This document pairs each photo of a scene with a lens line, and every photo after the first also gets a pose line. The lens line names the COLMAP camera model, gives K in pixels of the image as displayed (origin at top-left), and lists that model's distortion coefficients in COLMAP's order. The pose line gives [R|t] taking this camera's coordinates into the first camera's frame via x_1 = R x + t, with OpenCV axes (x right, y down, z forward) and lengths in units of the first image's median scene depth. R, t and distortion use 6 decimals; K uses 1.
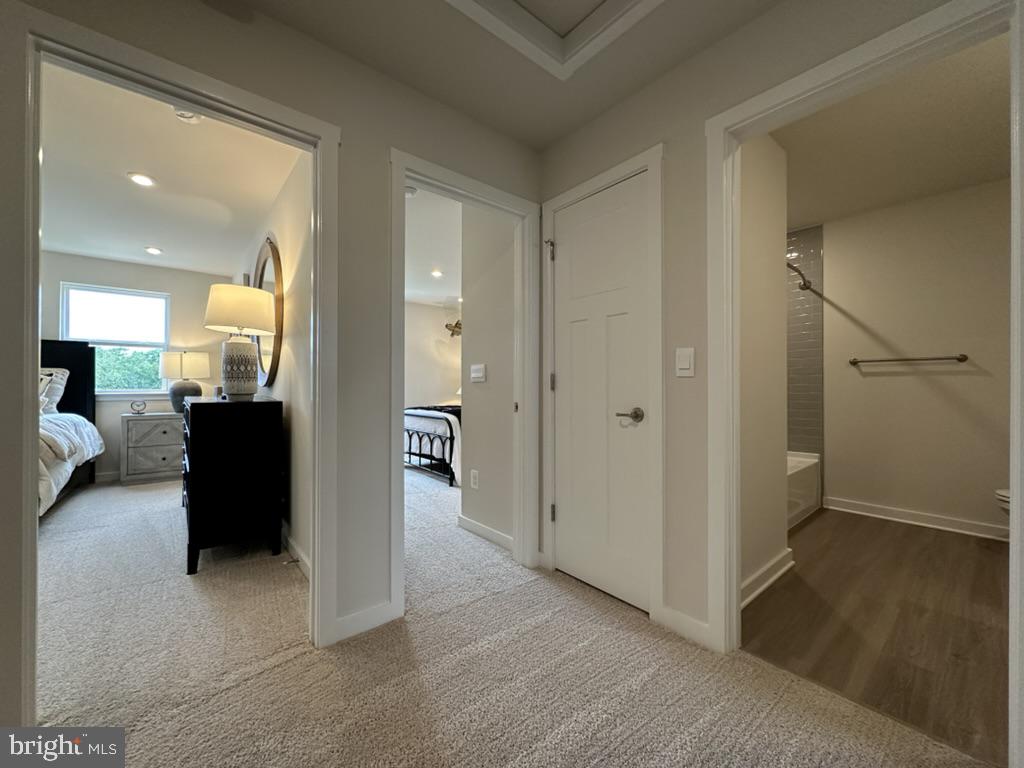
lens RADIAL K [[409.5, 0, 510.9], [0, 409.5, 383.3], [0, 0, 1]] dist [-0.002560, -0.000732]
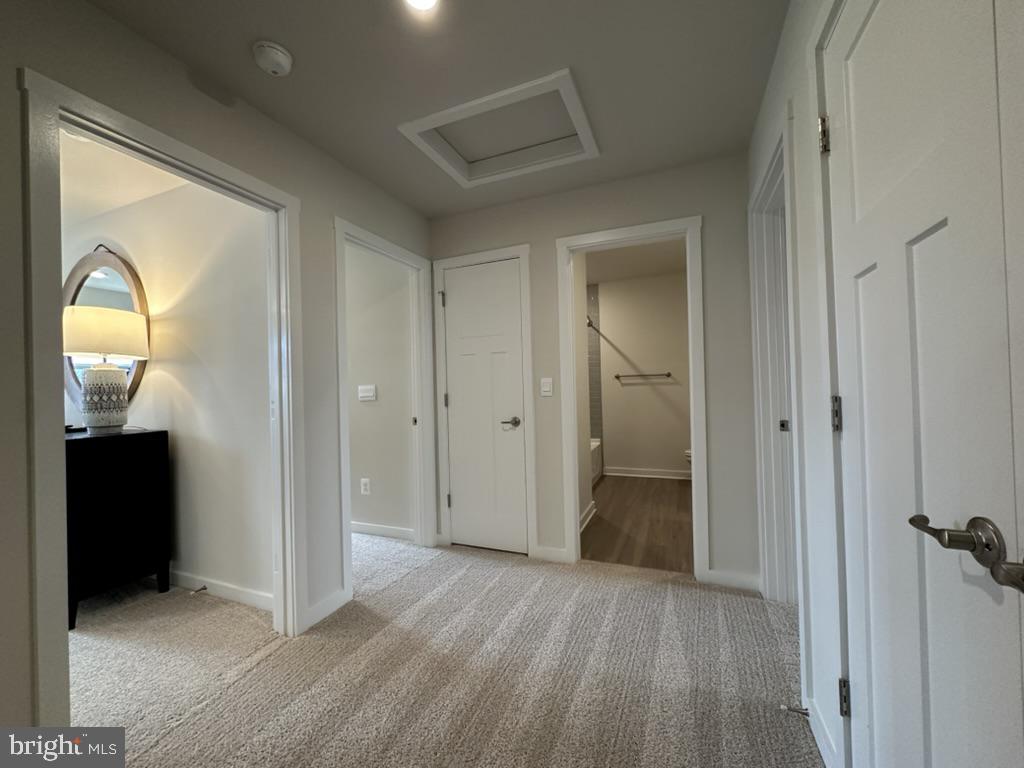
lens RADIAL K [[409.5, 0, 512.5], [0, 409.5, 383.4], [0, 0, 1]] dist [-0.002560, -0.000732]
pose [[0.885918, -0.021775, 0.463330, -0.311853], [0.025853, 0.999663, -0.002453, -0.047708], [-0.463121, 0.014151, 0.886182, -0.249215]]
